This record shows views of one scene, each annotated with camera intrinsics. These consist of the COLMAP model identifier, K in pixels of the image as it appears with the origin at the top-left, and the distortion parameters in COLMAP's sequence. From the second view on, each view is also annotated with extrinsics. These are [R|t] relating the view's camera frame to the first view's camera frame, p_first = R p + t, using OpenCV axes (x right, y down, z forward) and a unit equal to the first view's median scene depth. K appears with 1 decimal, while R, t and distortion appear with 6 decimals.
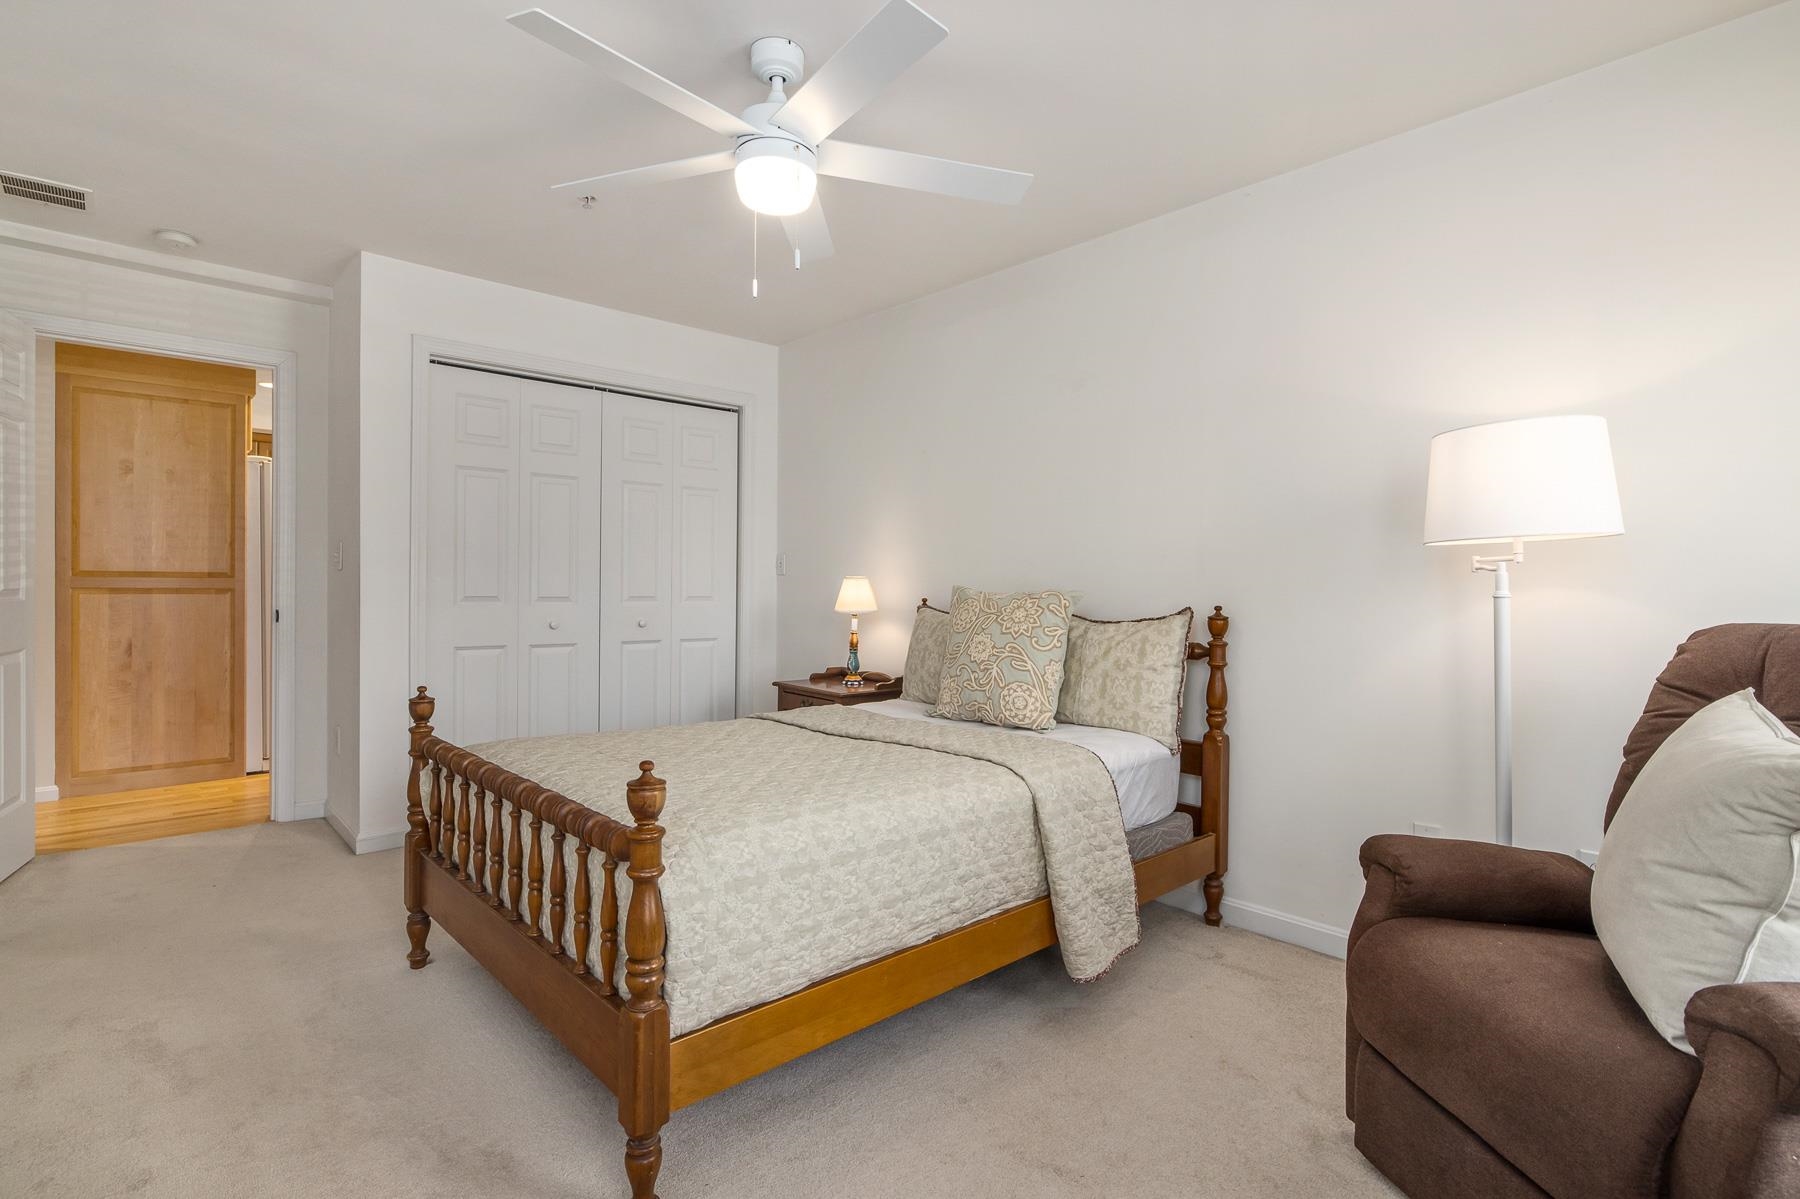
lens RADIAL K [[861.2, 0, 894.9], [0, 861.2, 592.0], [0, 0, 1]] dist [-0.013470, -0.000878]
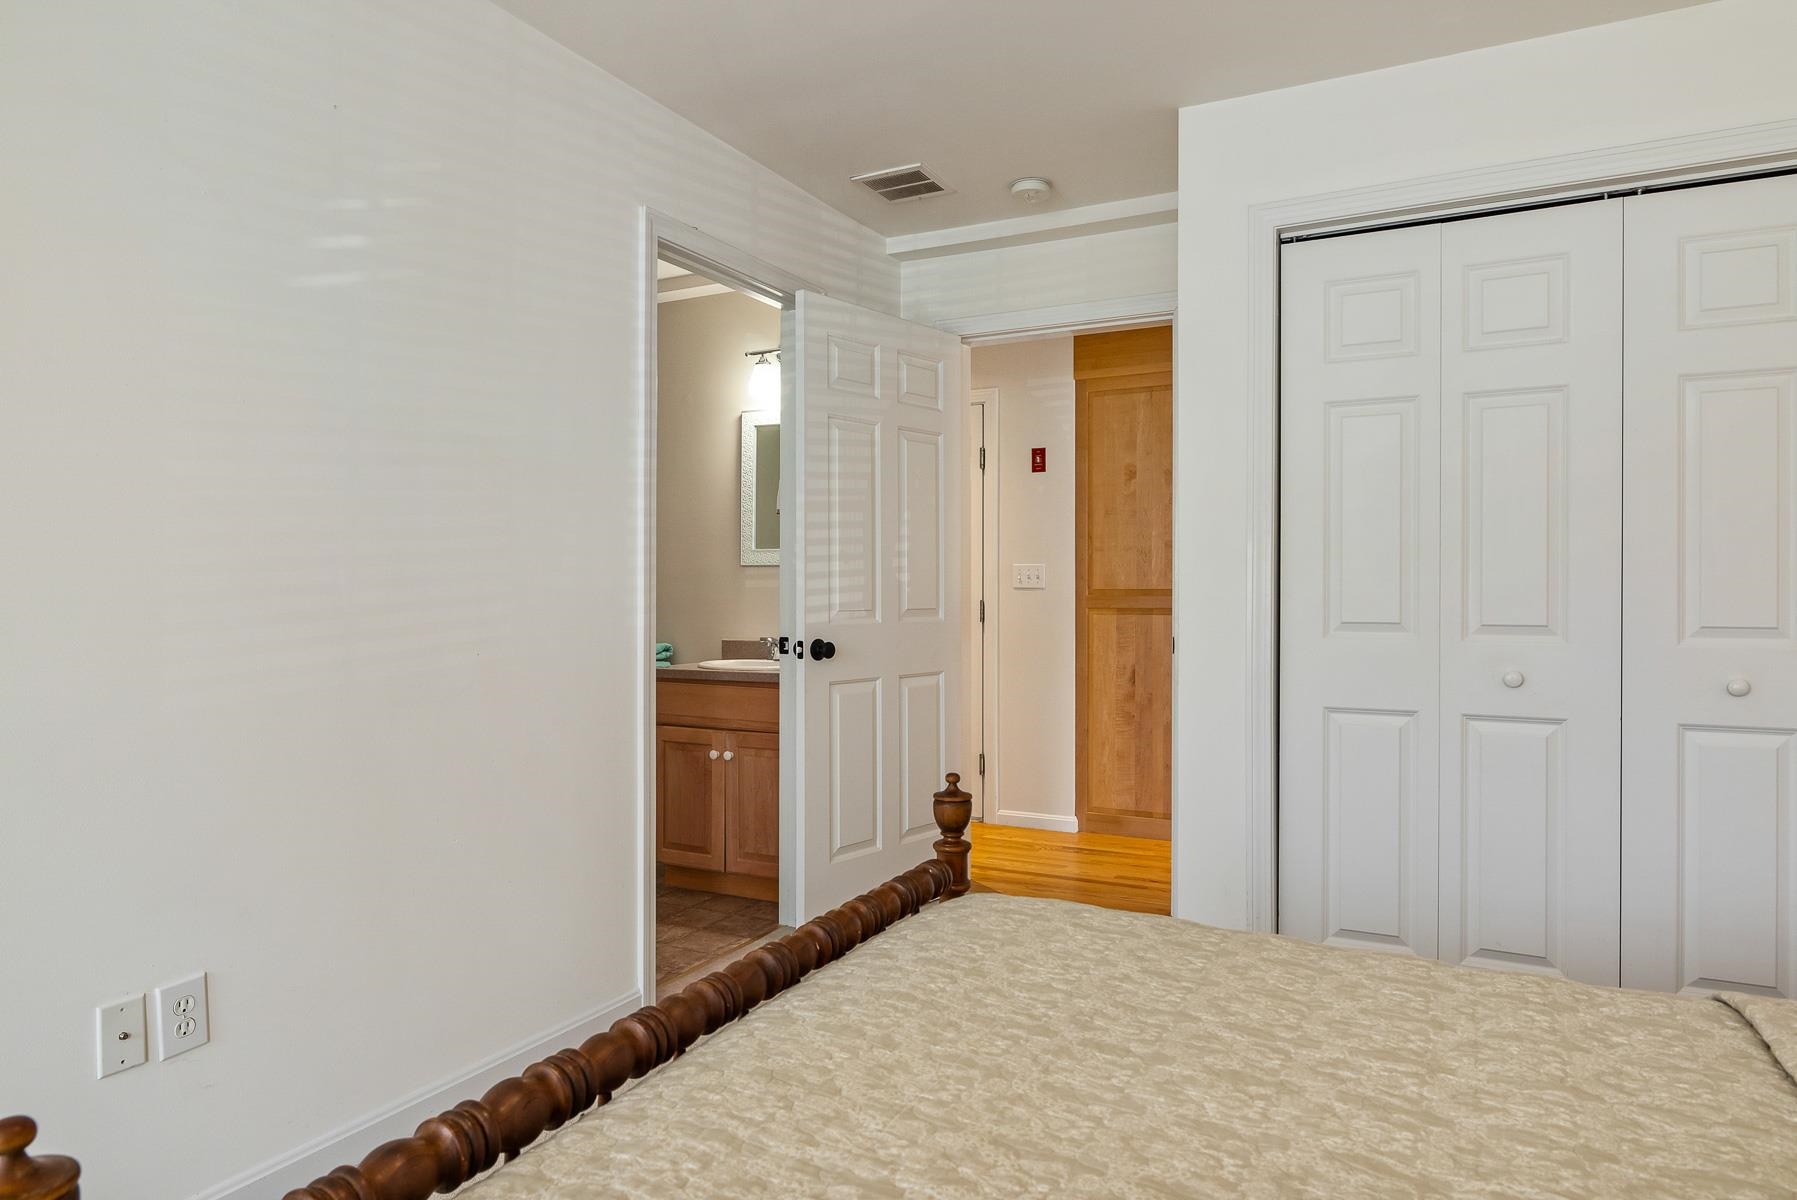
lens RADIAL K [[1086.5, 0, 904.4], [0, 1086.5, 596.9], [0, 0, 1]] dist [-0.004691, 0.004822]
pose [[0.348594, -0.009564, -0.937225, 0.079623], [-0.004325, 0.999921, -0.011813, -0.001873], [0.937264, 0.008171, 0.348525, 0.395485]]
